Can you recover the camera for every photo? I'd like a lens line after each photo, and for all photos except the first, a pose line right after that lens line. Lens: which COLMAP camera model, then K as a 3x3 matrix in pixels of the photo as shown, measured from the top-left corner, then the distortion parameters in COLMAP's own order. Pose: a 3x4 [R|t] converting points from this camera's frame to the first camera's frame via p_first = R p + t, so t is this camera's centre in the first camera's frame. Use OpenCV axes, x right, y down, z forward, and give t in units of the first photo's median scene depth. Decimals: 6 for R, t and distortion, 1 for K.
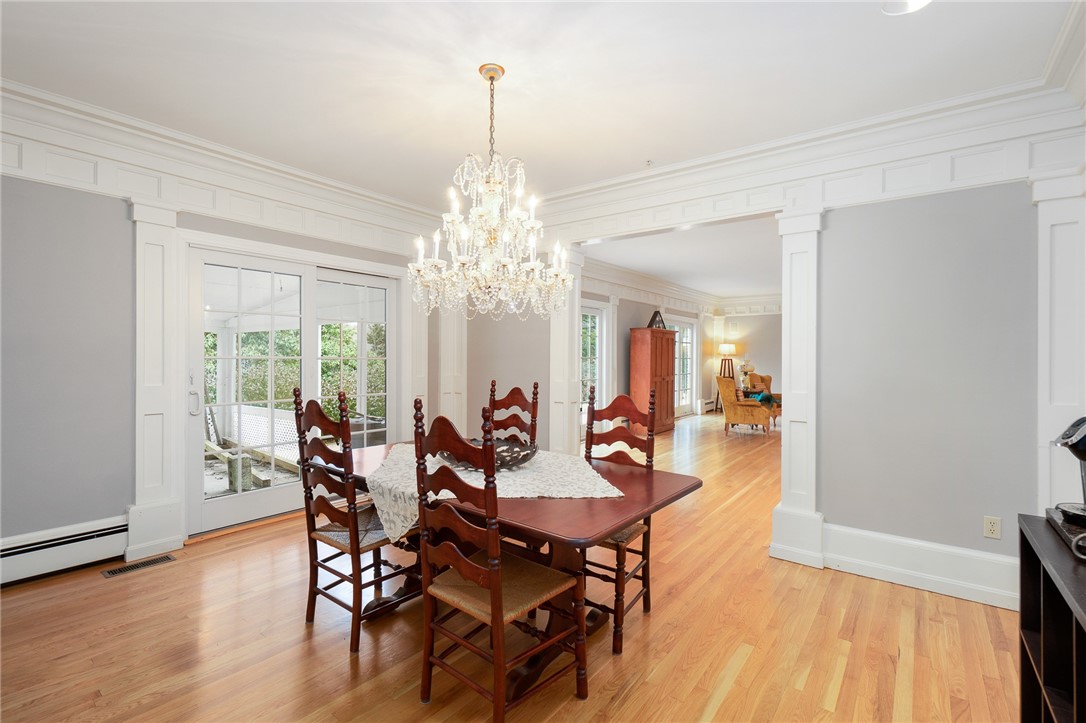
lens RADIAL K [[479.0, 0, 544.5], [0, 479.0, 360.8], [0, 0, 1]] dist [0.005923, 0.000162]
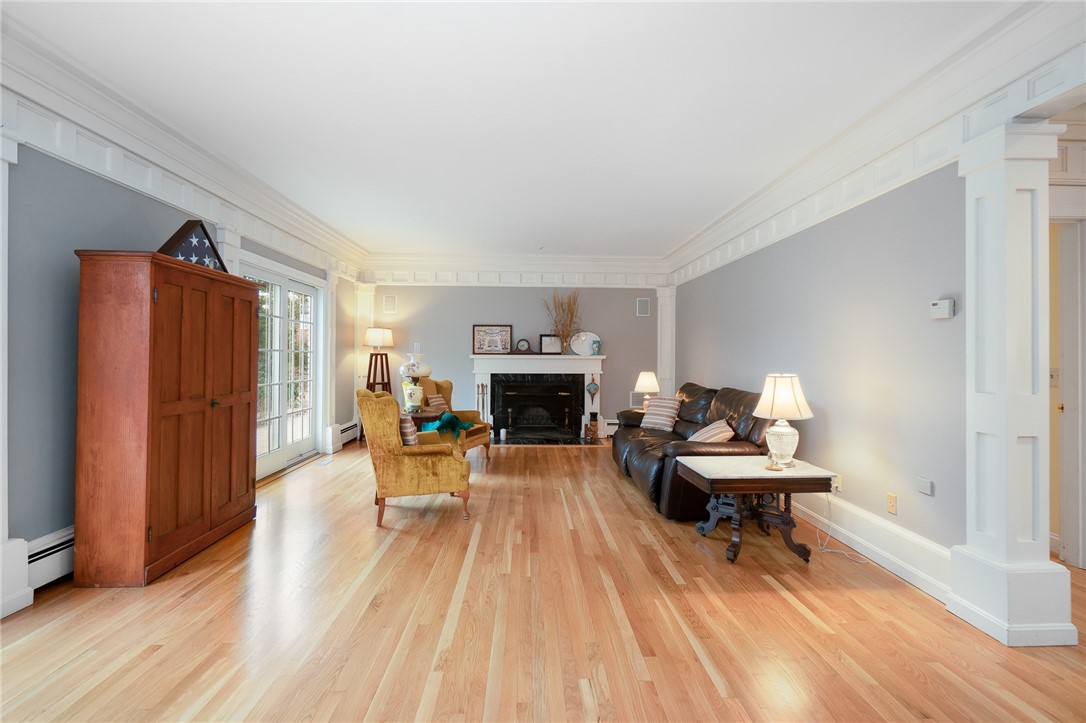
lens RADIAL K [[479.0, 0, 549.0], [0, 479.0, 360.1], [0, 0, 1]] dist [0.005923, 0.000162]
pose [[0.760294, -0.001046, 0.649578, 0.173733], [-0.001010, 0.999996, 0.002792, 0.002540], [-0.649578, -0.002779, 0.760290, 0.461203]]
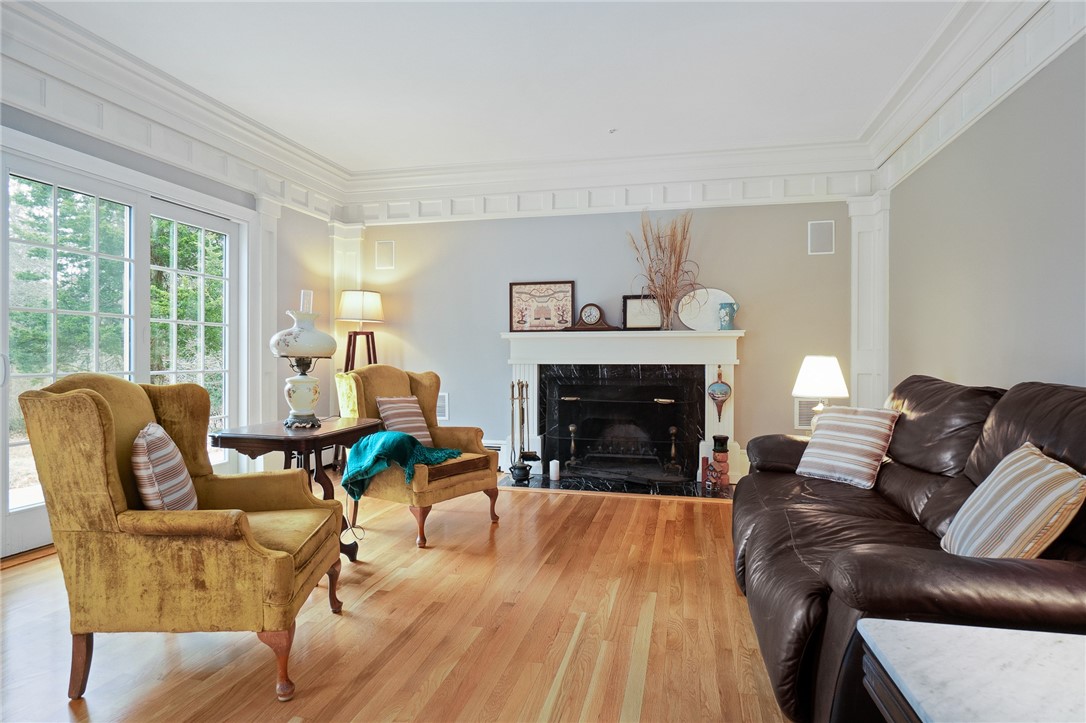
lens RADIAL K [[603.4, 0, 547.5], [0, 603.4, 358.7], [0, 0, 1]] dist [-0.000058, 0.001173]
pose [[0.908115, -0.001140, 0.418720, 0.363843], [0.003150, 0.999987, -0.004110, 0.022433], [-0.418710, 0.005051, 0.908106, 0.582006]]
